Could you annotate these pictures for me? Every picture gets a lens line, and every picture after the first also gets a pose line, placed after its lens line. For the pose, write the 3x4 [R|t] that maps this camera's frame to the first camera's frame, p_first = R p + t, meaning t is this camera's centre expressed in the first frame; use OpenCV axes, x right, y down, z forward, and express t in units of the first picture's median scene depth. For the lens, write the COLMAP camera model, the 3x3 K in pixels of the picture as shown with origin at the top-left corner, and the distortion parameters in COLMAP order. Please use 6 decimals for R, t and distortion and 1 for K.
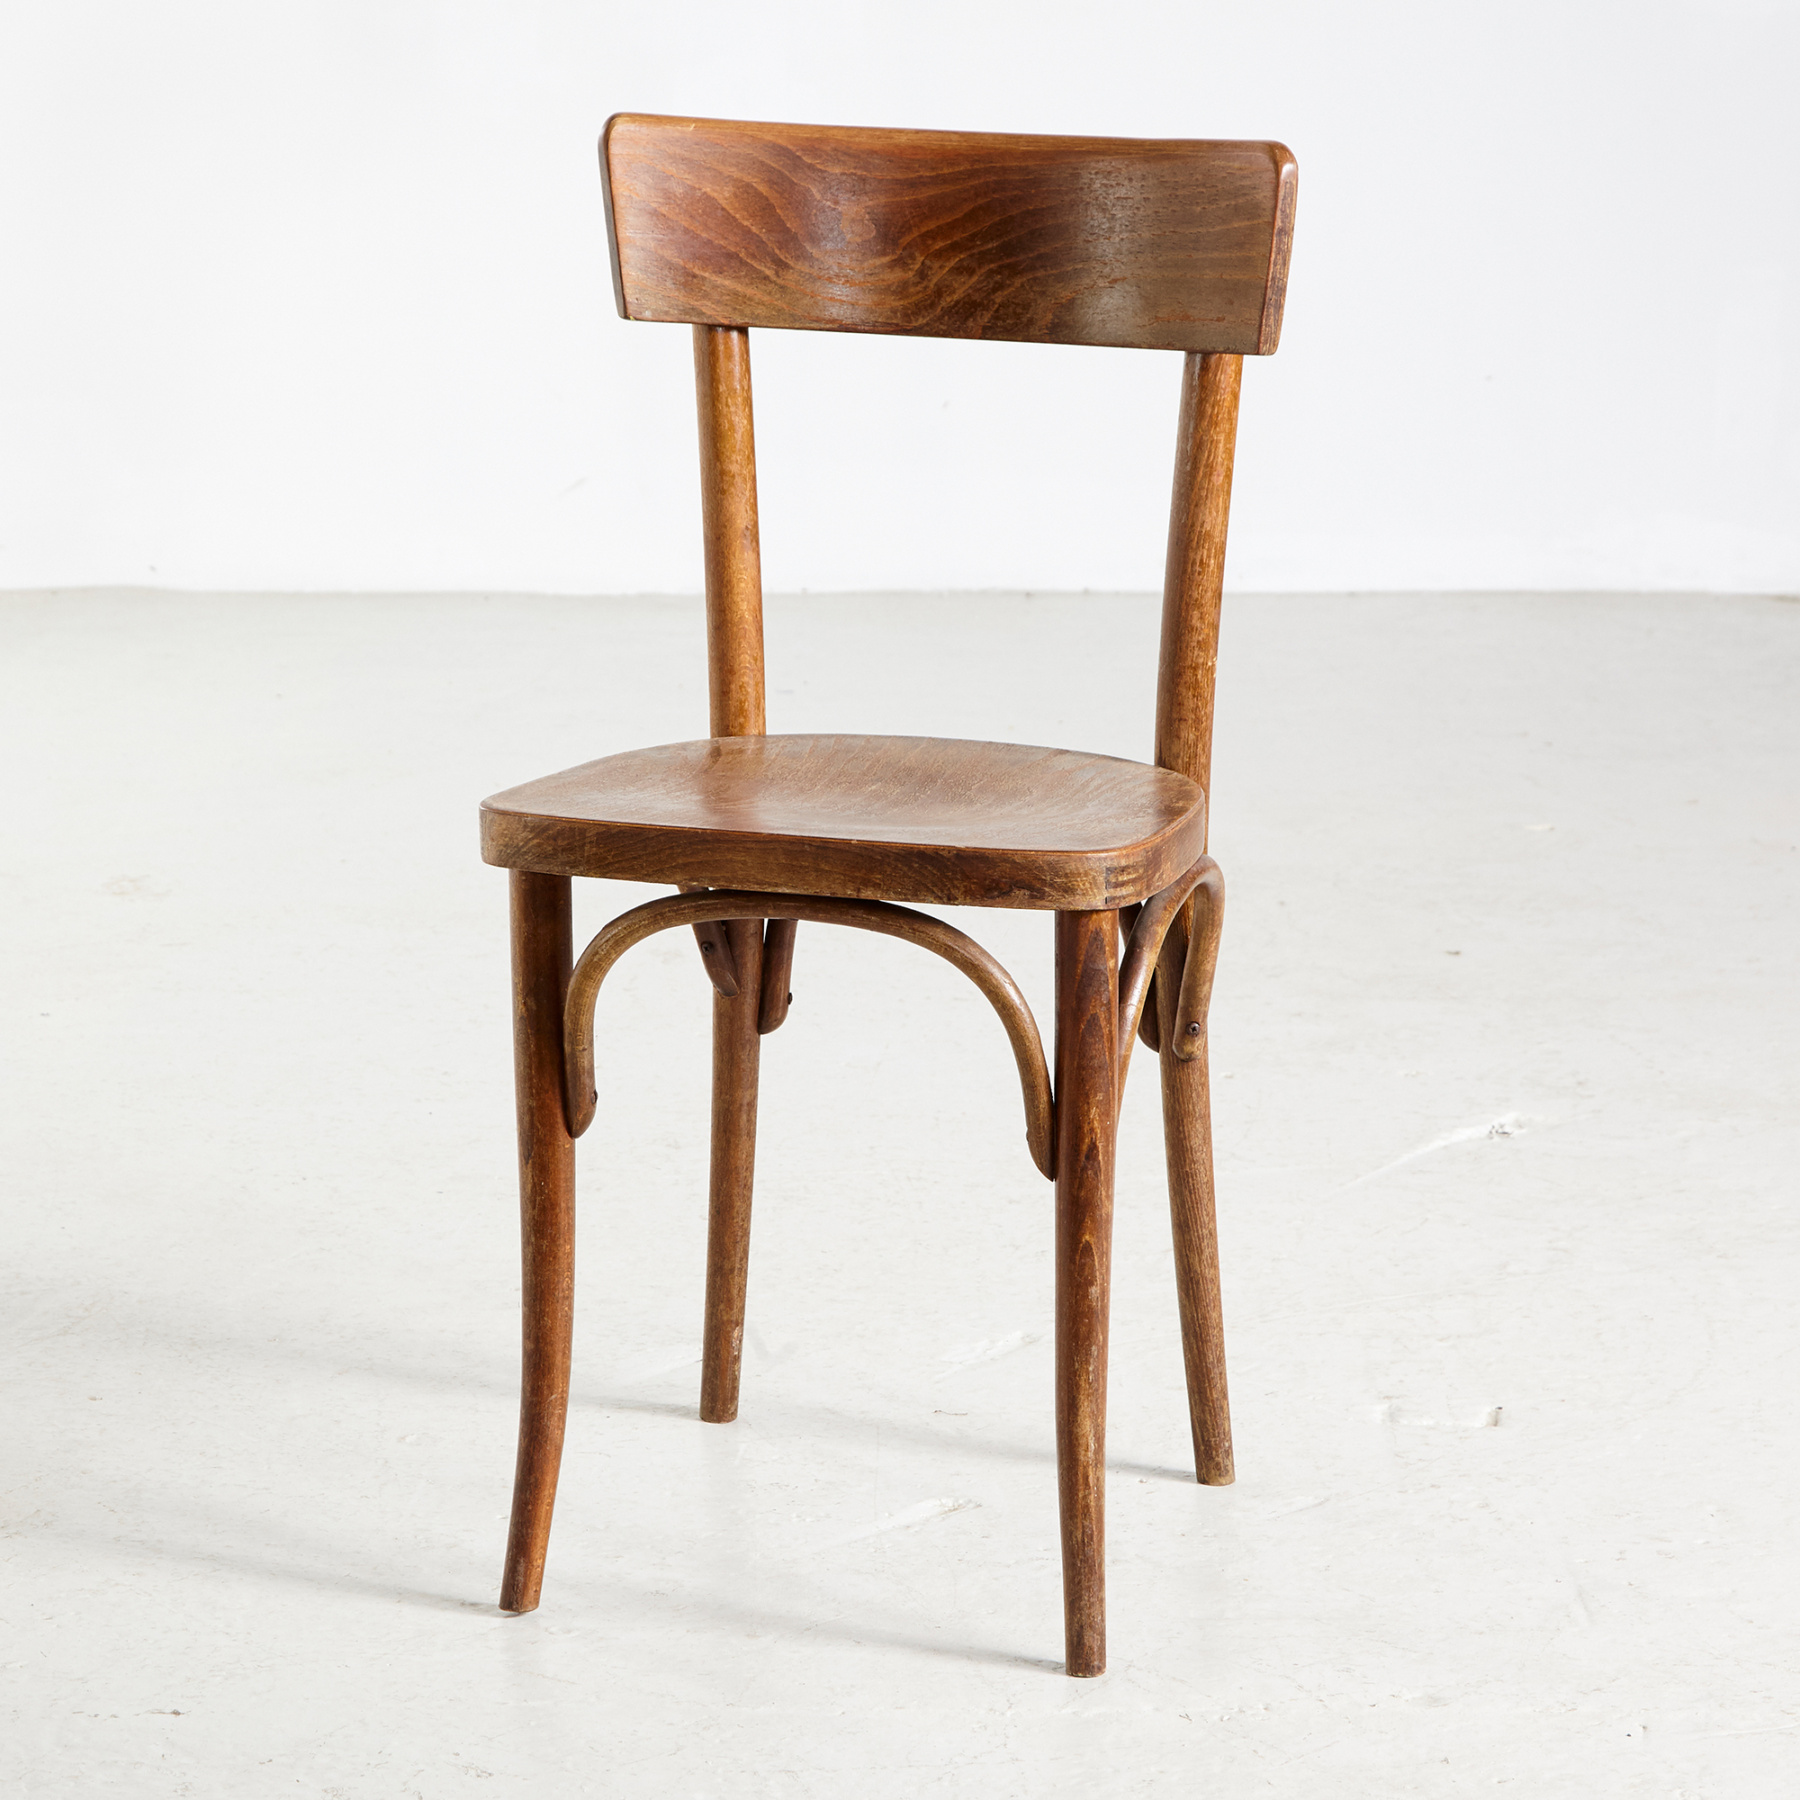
lens RADIAL K [[5286.9, 0, 900.0], [0, 5286.9, 900.0], [0, 0, 1]] dist [0.043270, 0.246831]
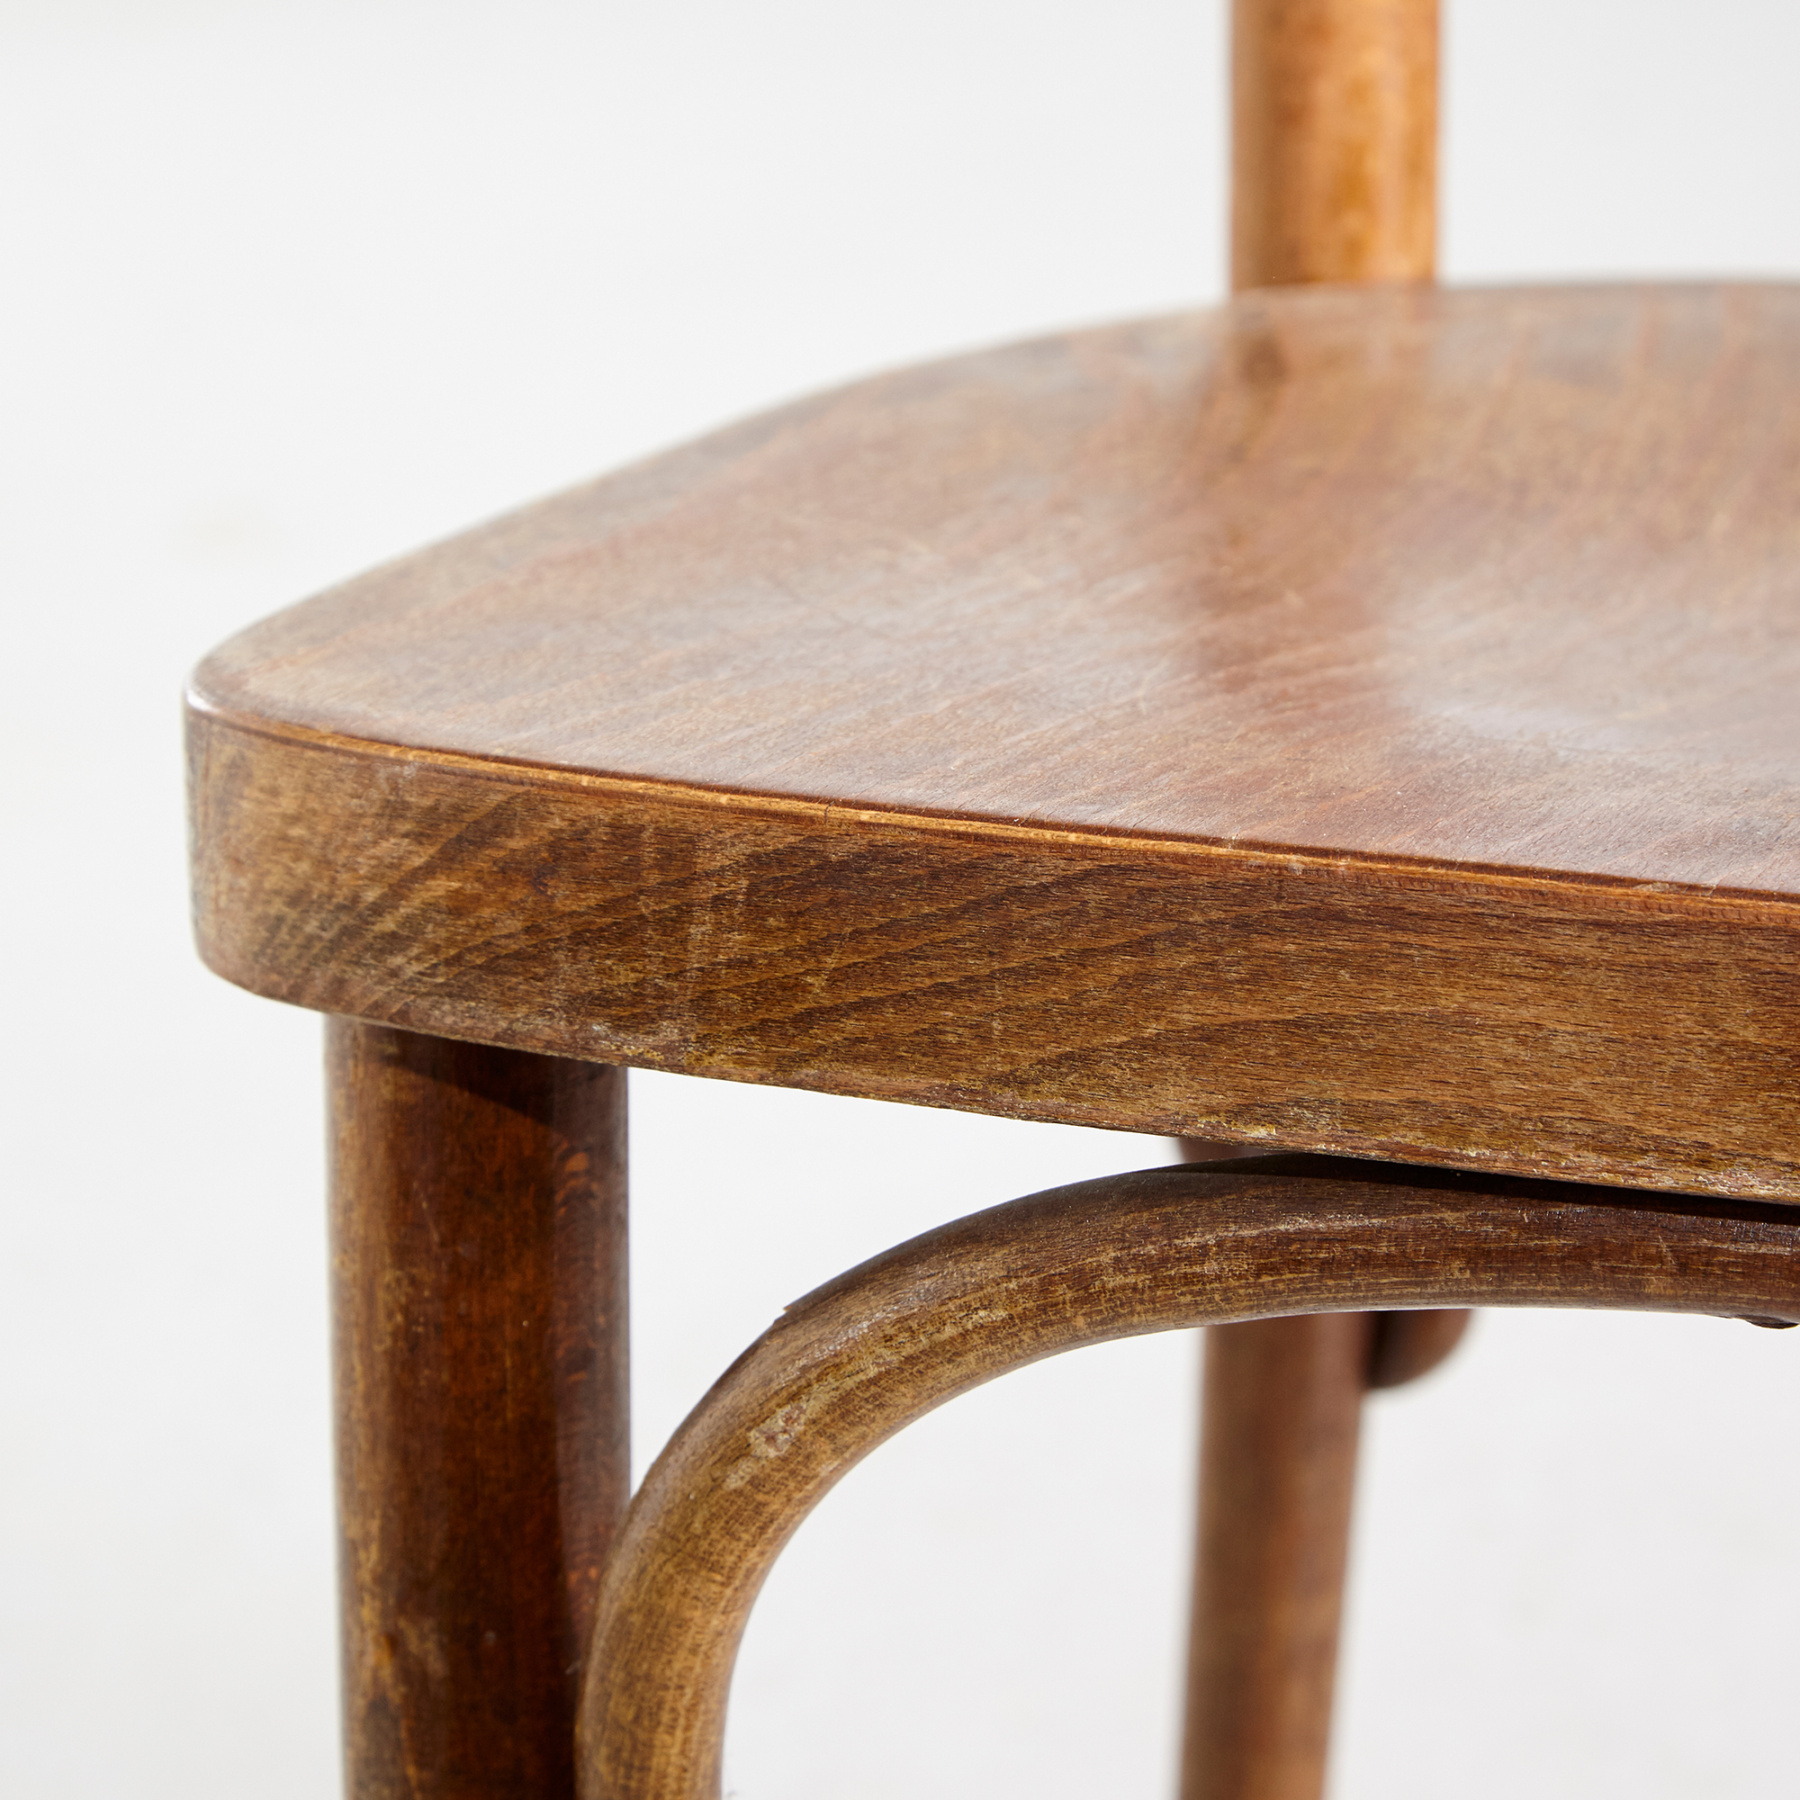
lens RADIAL K [[7500.5, 0, 900.0], [0, 7500.5, 900.0], [0, 0, 1]] dist [-0.004750, 0.406019]
pose [[0.998745, -0.000330, -0.050084, -0.034687], [0.003708, 0.997721, 0.067369, -0.026850], [0.049947, -0.067470, 0.996470, 0.661162]]
